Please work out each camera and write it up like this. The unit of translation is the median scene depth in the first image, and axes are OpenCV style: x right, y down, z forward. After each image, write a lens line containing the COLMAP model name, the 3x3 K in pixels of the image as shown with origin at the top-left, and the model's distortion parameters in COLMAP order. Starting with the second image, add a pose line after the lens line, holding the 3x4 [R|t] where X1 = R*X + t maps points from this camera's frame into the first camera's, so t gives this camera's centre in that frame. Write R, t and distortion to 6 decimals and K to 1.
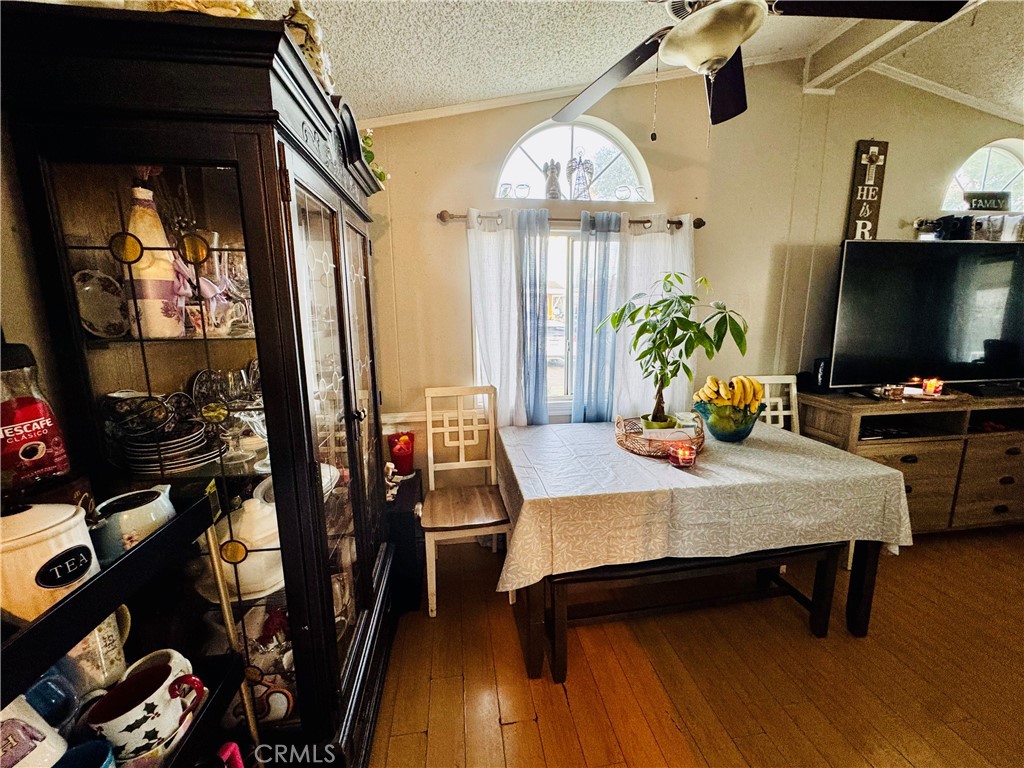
lens RADIAL K [[408.0, 0, 512.1], [0, 408.0, 384.2], [0, 0, 1]] dist [-0.005428, 0.000857]
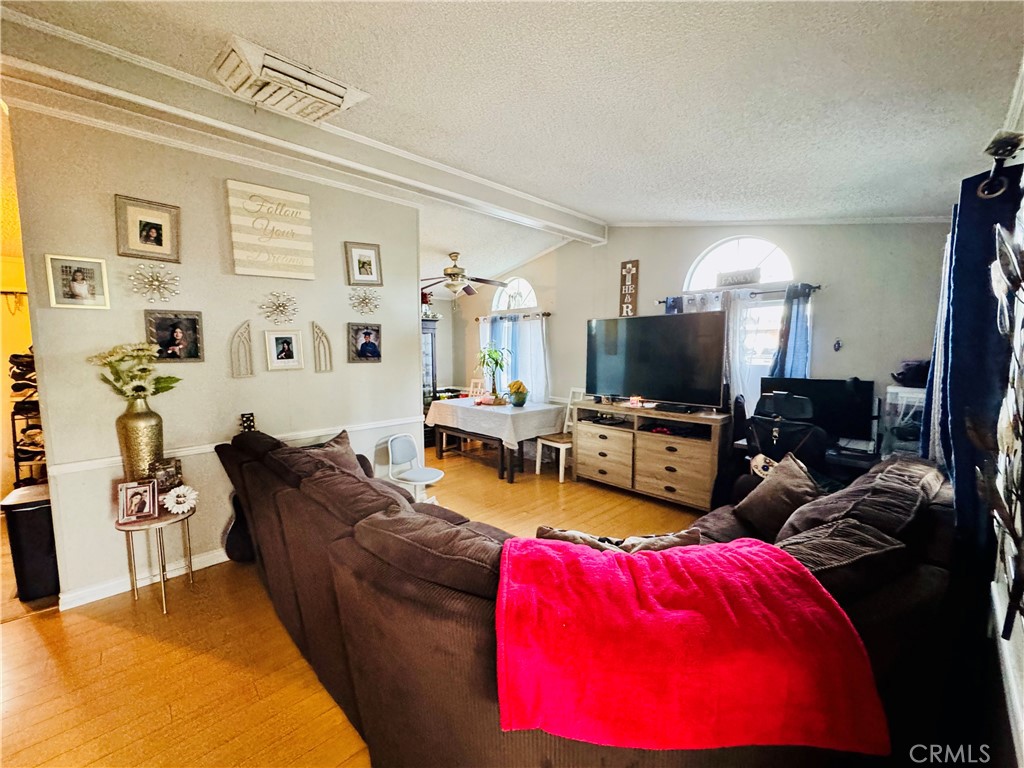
lens RADIAL K [[408.0, 0, 507.8], [0, 408.0, 383.2], [0, 0, 1]] dist [-0.005428, 0.000857]
pose [[0.585901, 0.077436, -0.806674, 2.034126], [-0.146829, 0.989093, -0.011698, 0.028508], [0.796970, 0.125297, 0.590881, -0.407424]]
